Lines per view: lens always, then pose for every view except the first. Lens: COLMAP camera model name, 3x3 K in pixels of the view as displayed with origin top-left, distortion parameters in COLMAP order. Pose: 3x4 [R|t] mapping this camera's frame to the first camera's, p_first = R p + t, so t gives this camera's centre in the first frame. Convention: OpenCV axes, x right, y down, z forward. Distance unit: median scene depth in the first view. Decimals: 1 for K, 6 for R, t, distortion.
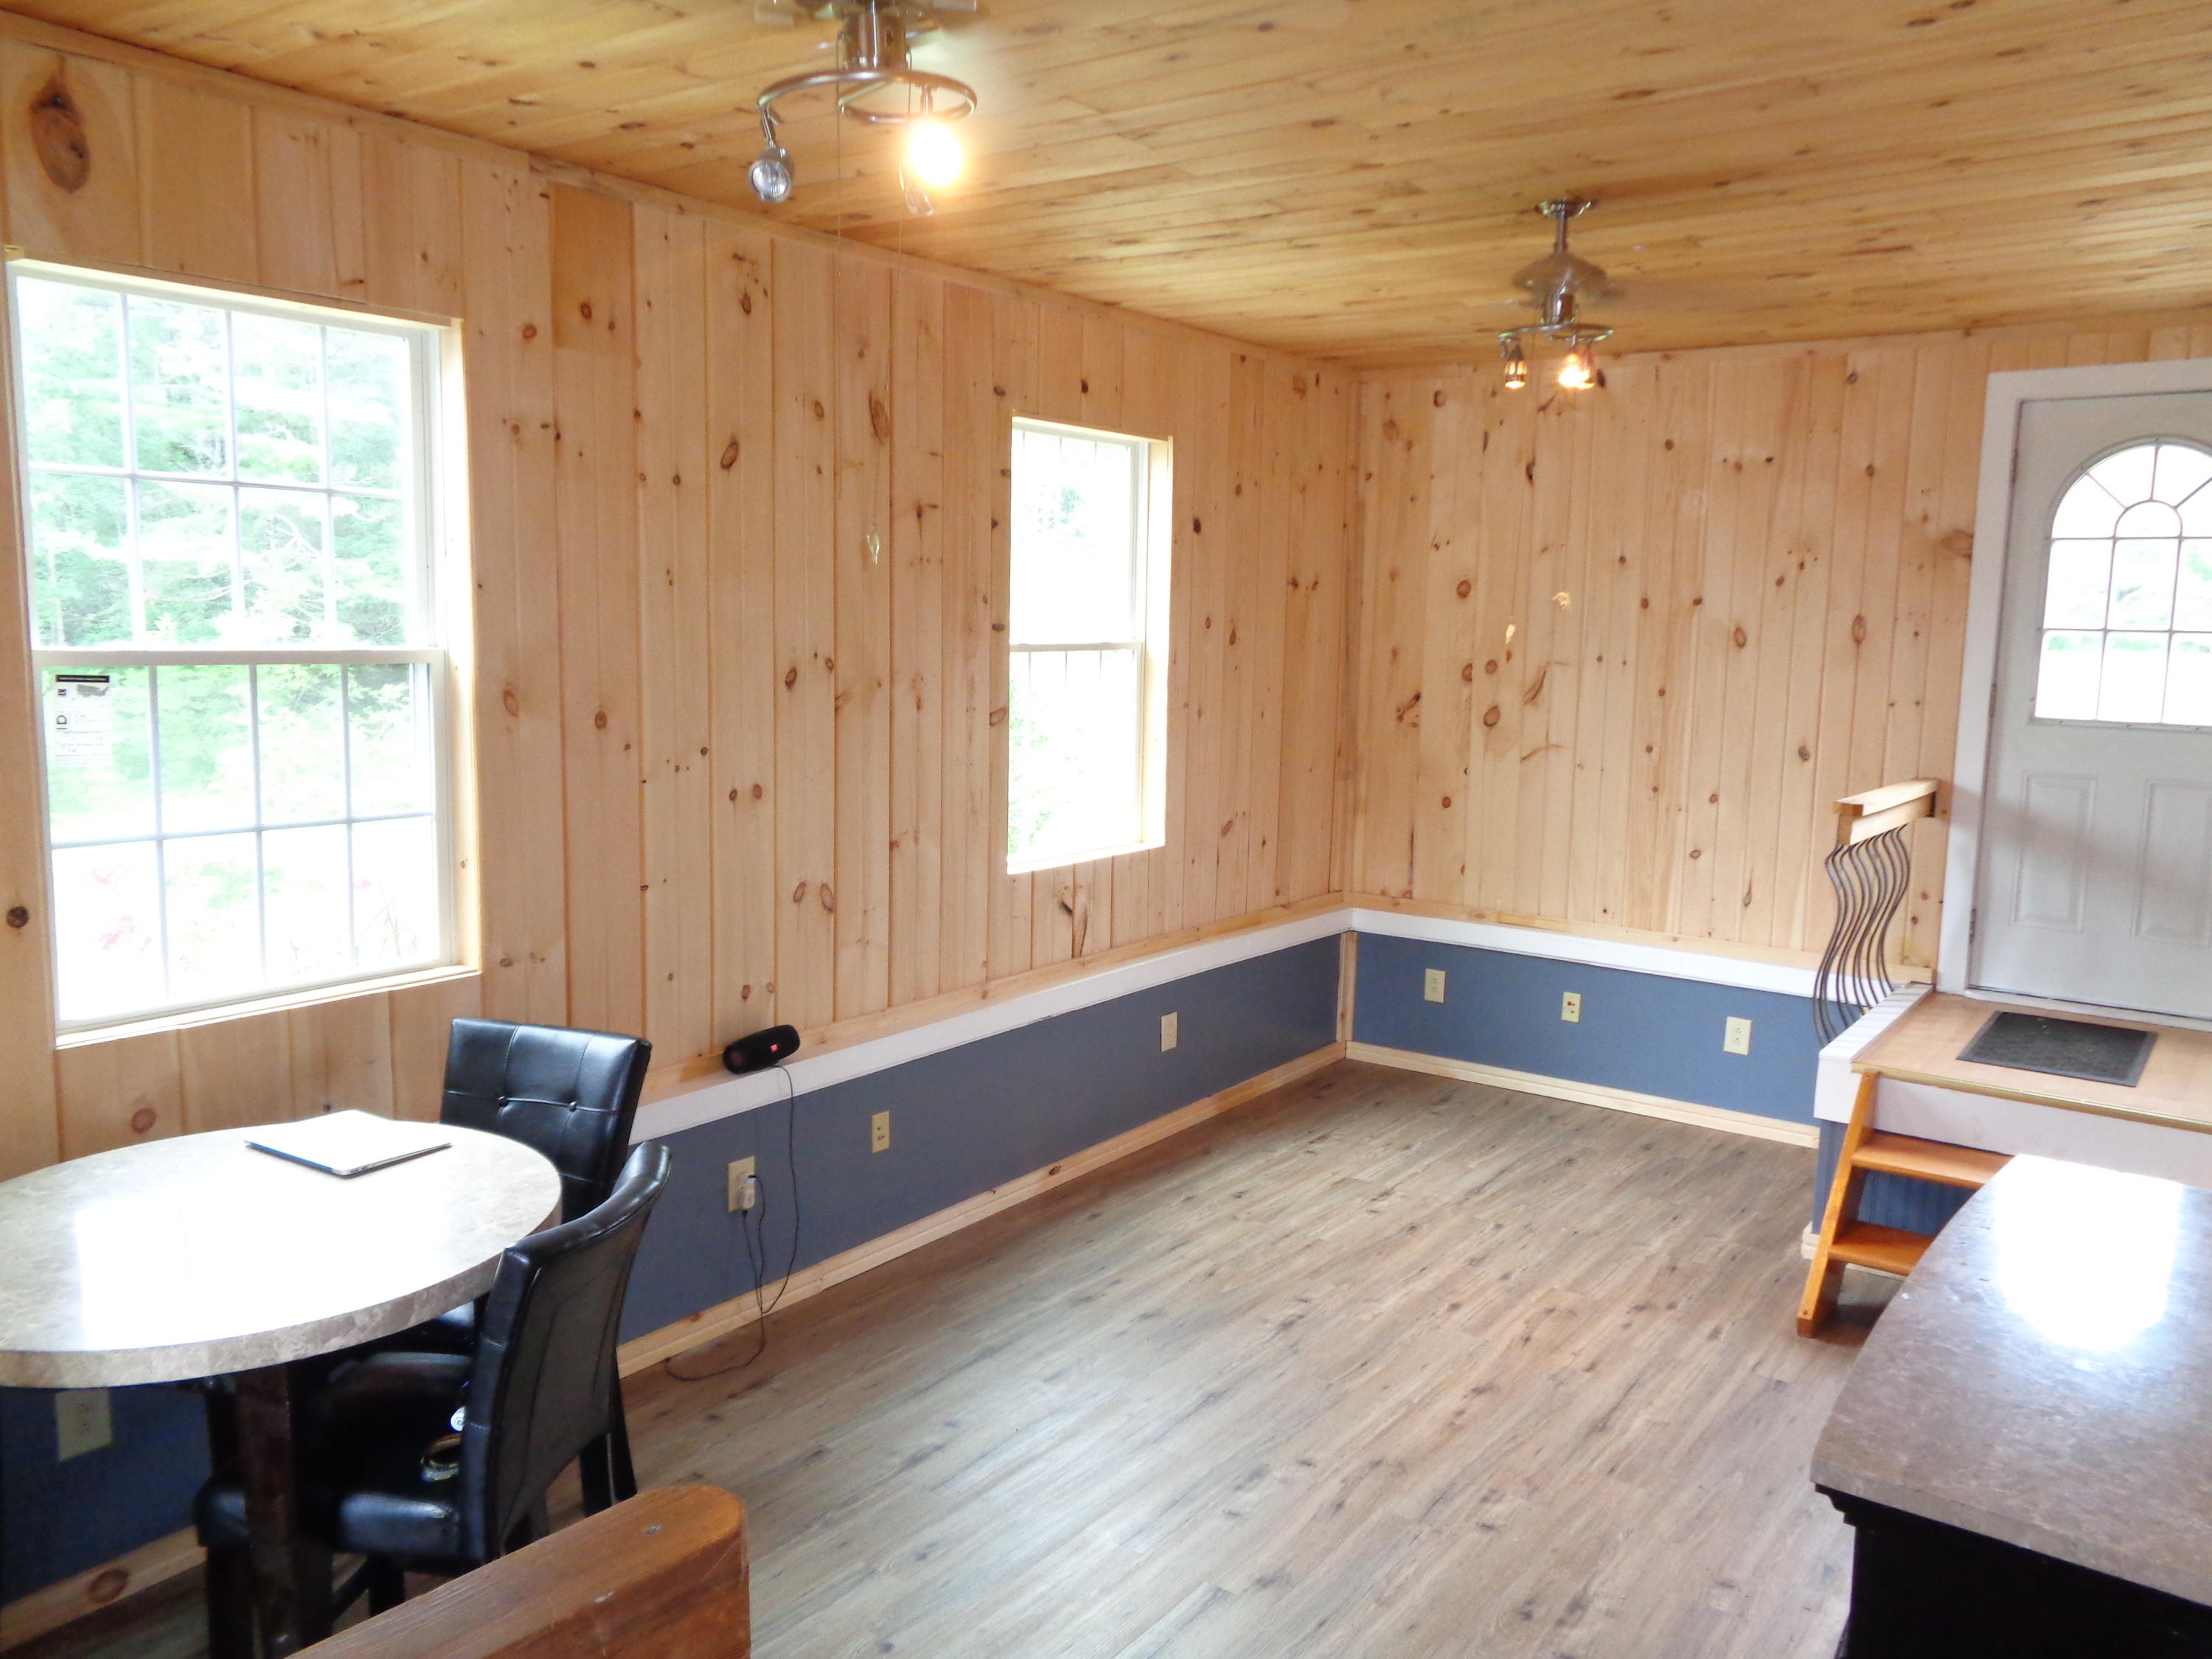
lens RADIAL K [[1656.9, 0, 1106.0], [0, 1656.9, 829.5], [0, 0, 1]] dist [0.000620, 0.004001]
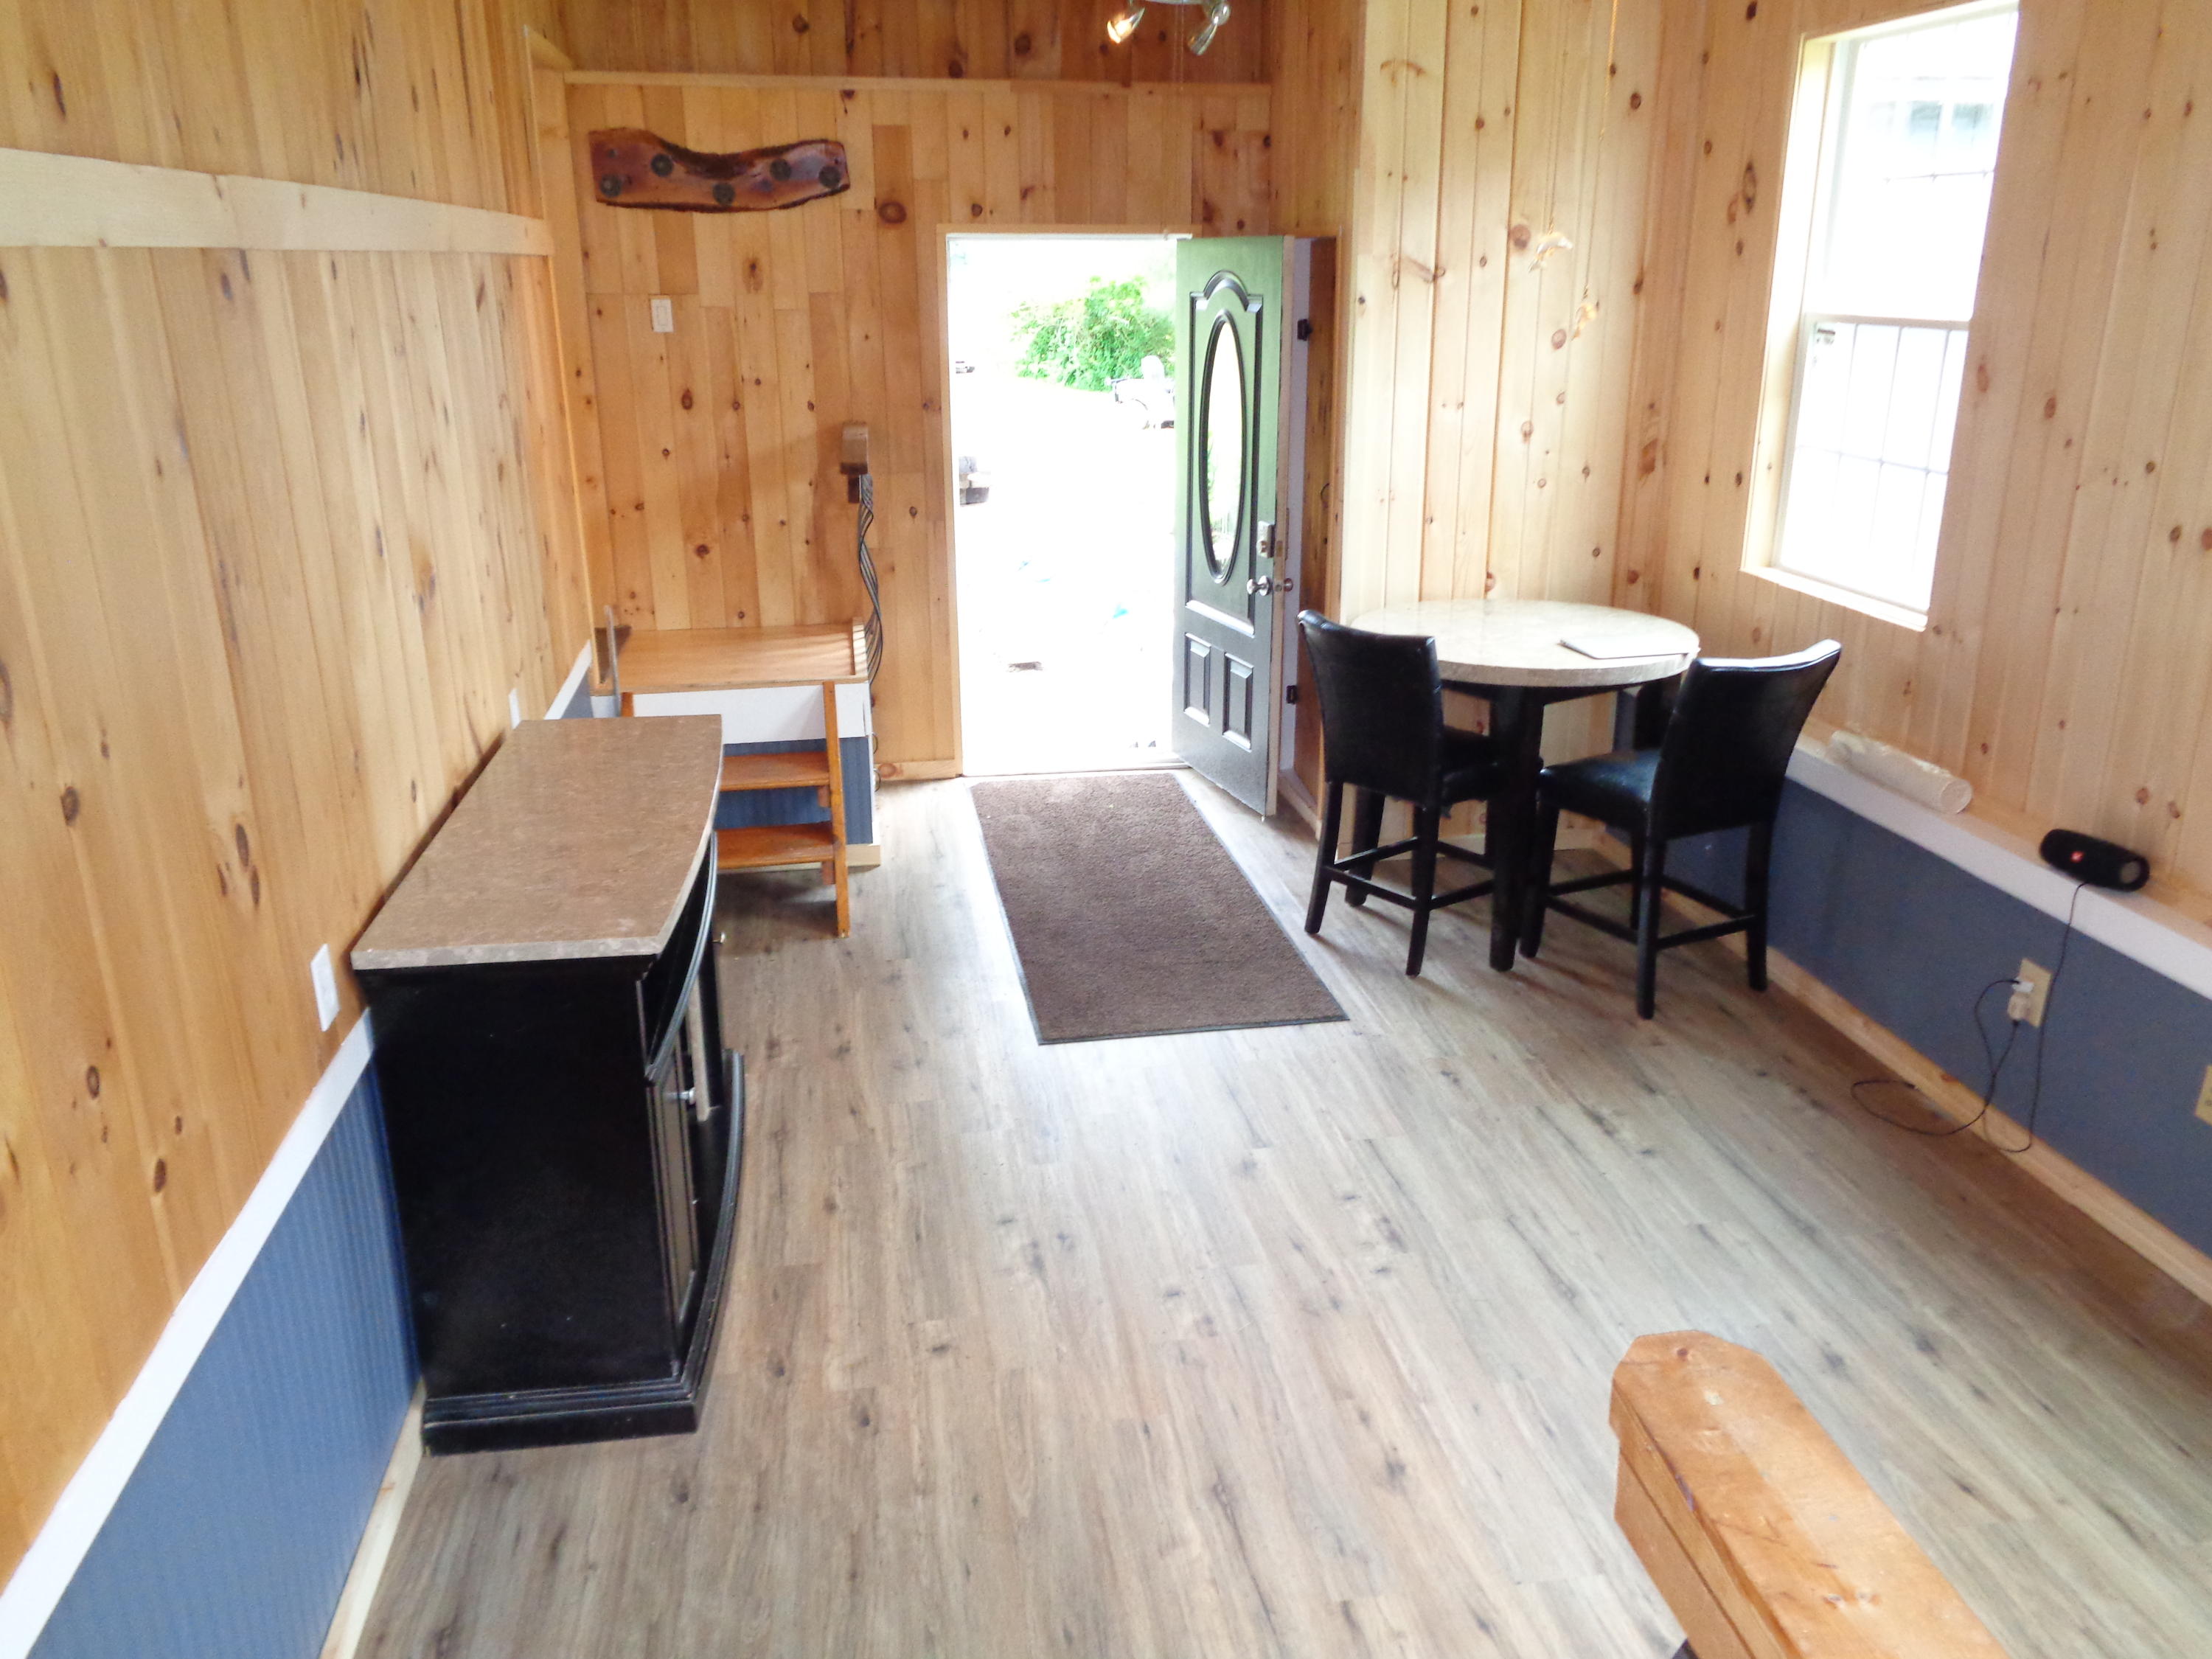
lens RADIAL K [[1656.9, 0, 1106.0], [0, 1656.9, 829.5], [0, 0, 1]] dist [0.000620, 0.004001]
pose [[-0.696198, 0.217144, -0.684220, 0.719897], [-0.104190, 0.912493, 0.395603, -0.158215], [0.710248, 0.346707, -0.612651, 1.247876]]
